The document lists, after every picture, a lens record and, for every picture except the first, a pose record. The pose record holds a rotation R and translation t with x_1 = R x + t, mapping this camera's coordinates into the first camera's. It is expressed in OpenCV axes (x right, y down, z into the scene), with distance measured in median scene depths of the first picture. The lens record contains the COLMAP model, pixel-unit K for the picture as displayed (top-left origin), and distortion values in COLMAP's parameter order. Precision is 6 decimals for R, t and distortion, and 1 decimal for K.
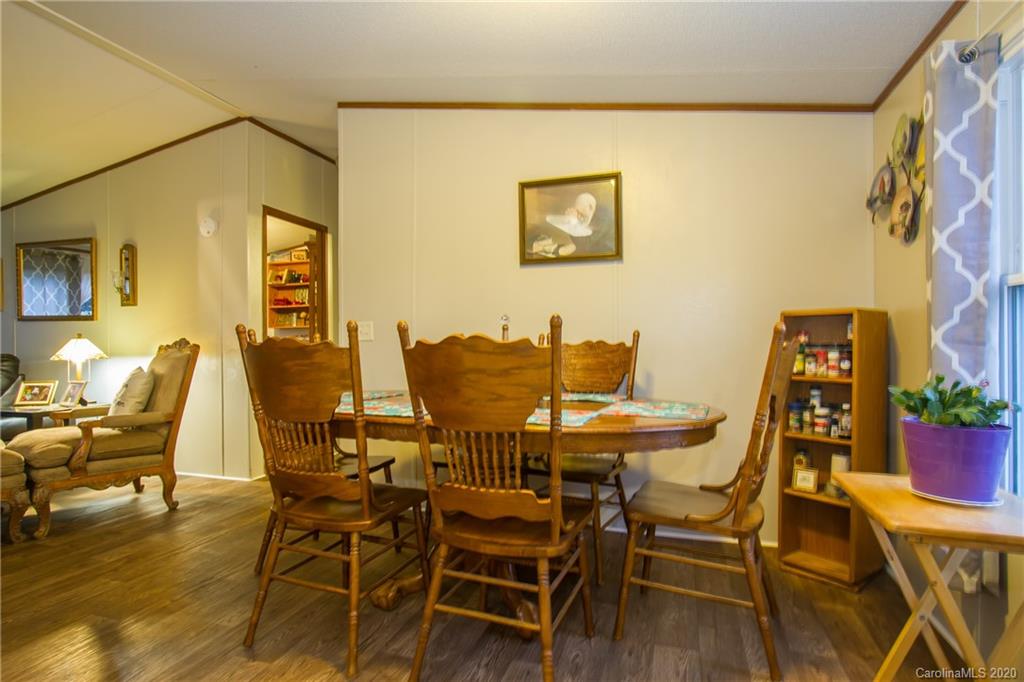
lens RADIAL K [[535.5, 0, 506.3], [0, 535.5, 343.9], [0, 0, 1]] dist [-0.040515, 0.022557]
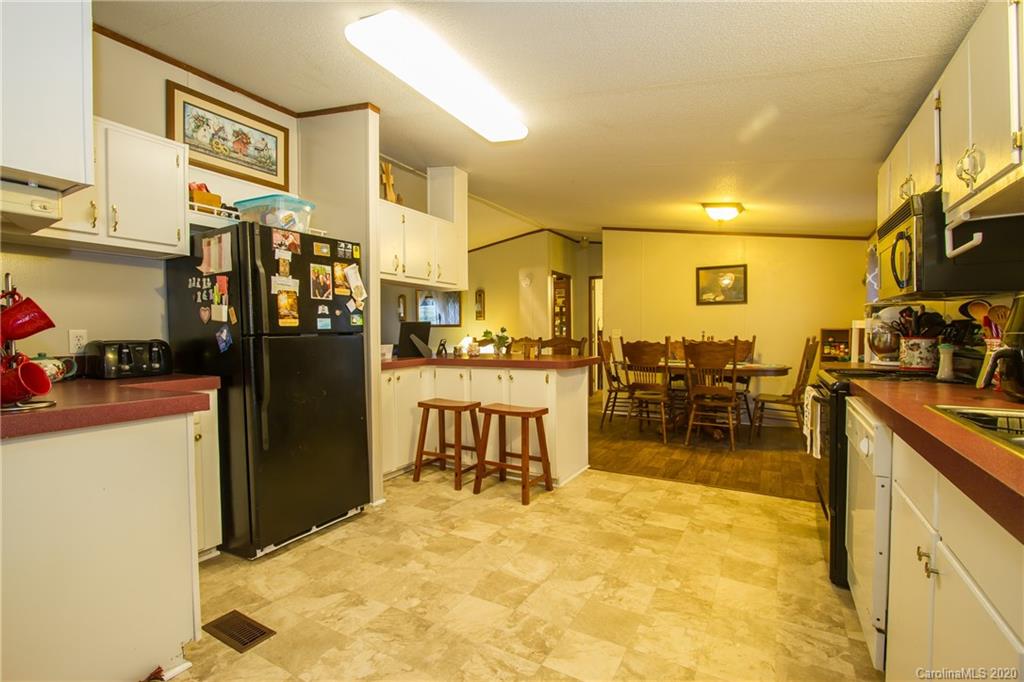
lens RADIAL K [[472.3, 0, 502.4], [0, 472.3, 342.3], [0, 0, 1]] dist [-0.019860, 0.004824]
pose [[0.977269, 0.002449, -0.211988, -0.383207], [0.002698, 0.999709, 0.023986, -0.044305], [0.211984, -0.024013, 0.976978, -1.198569]]
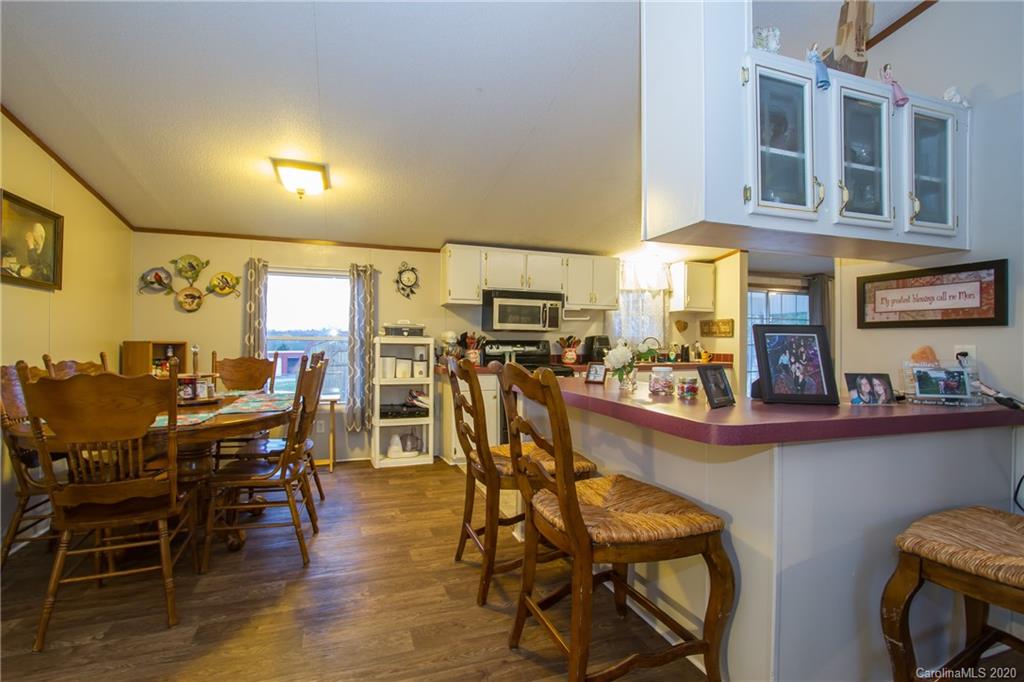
lens RADIAL K [[472.3, 0, 502.4], [0, 472.3, 342.3], [0, 0, 1]] dist [-0.019860, 0.004824]
pose [[-0.612818, 0.003429, 0.790217, -1.222688], [-0.003449, 0.999969, -0.007014, -0.042871], [-0.790217, -0.007023, -0.612787, 0.884135]]
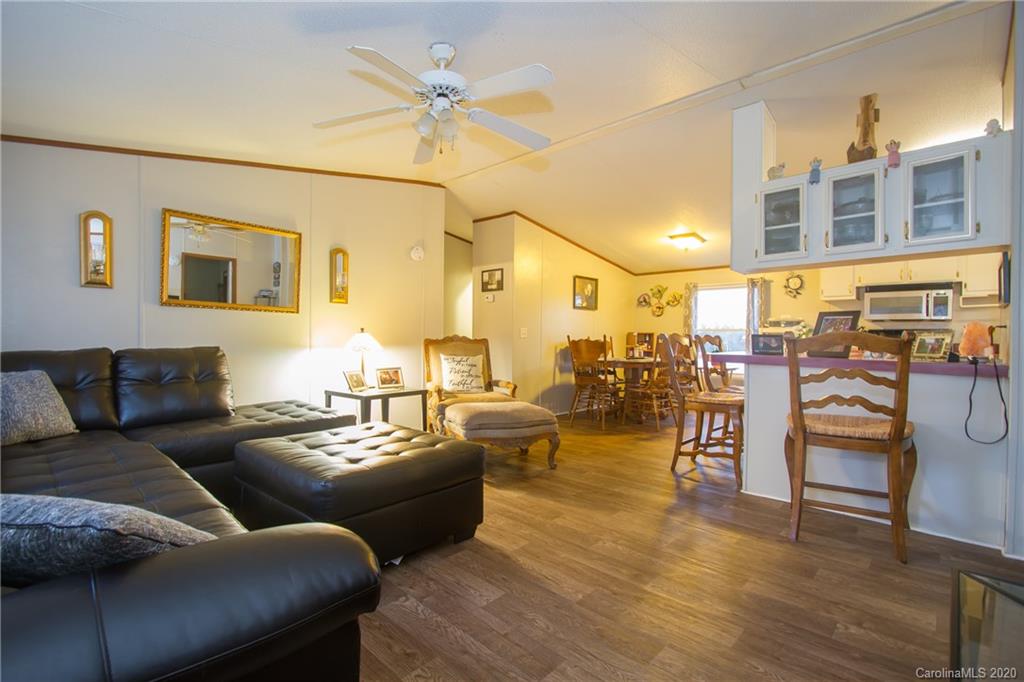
lens RADIAL K [[472.3, 0, 502.4], [0, 472.3, 342.3], [0, 0, 1]] dist [-0.019860, 0.004824]
pose [[0.431483, 0.001547, 0.902120, -2.296912], [-0.013189, 0.999902, 0.004593, 0.004594], [-0.902025, -0.013880, 0.431461, 0.388642]]
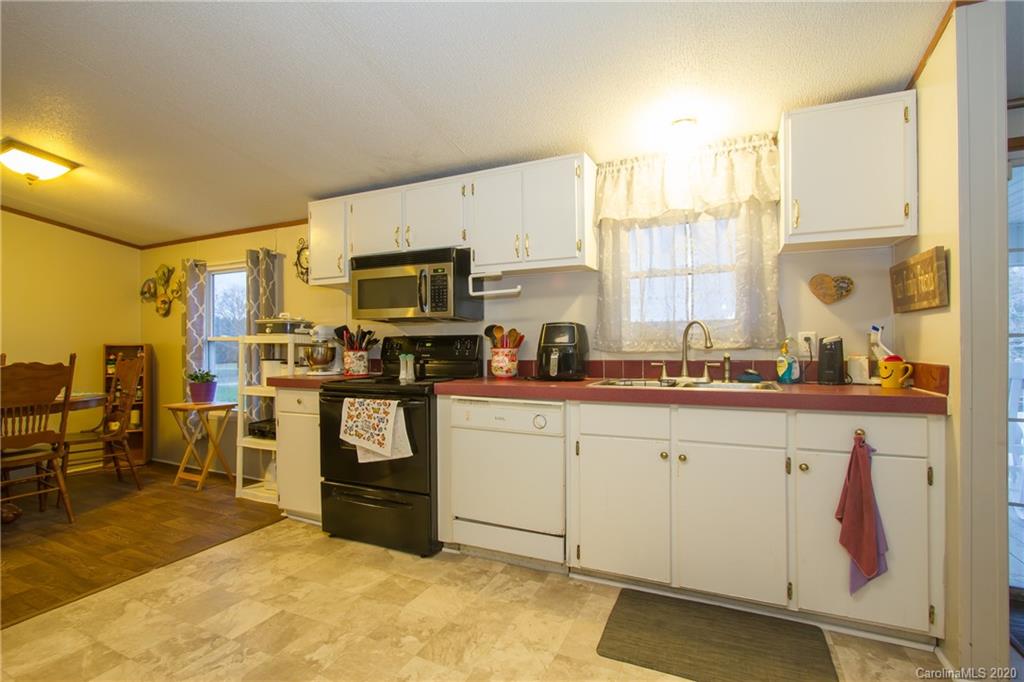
lens RADIAL K [[472.3, 0, 502.4], [0, 472.3, 342.3], [0, 0, 1]] dist [-0.019860, 0.004824]
pose [[0.125734, 0.006622, 0.992042, -0.896001], [0.004853, 0.999962, -0.007290, -0.038903], [-0.992052, 0.005731, 0.125697, -0.617783]]
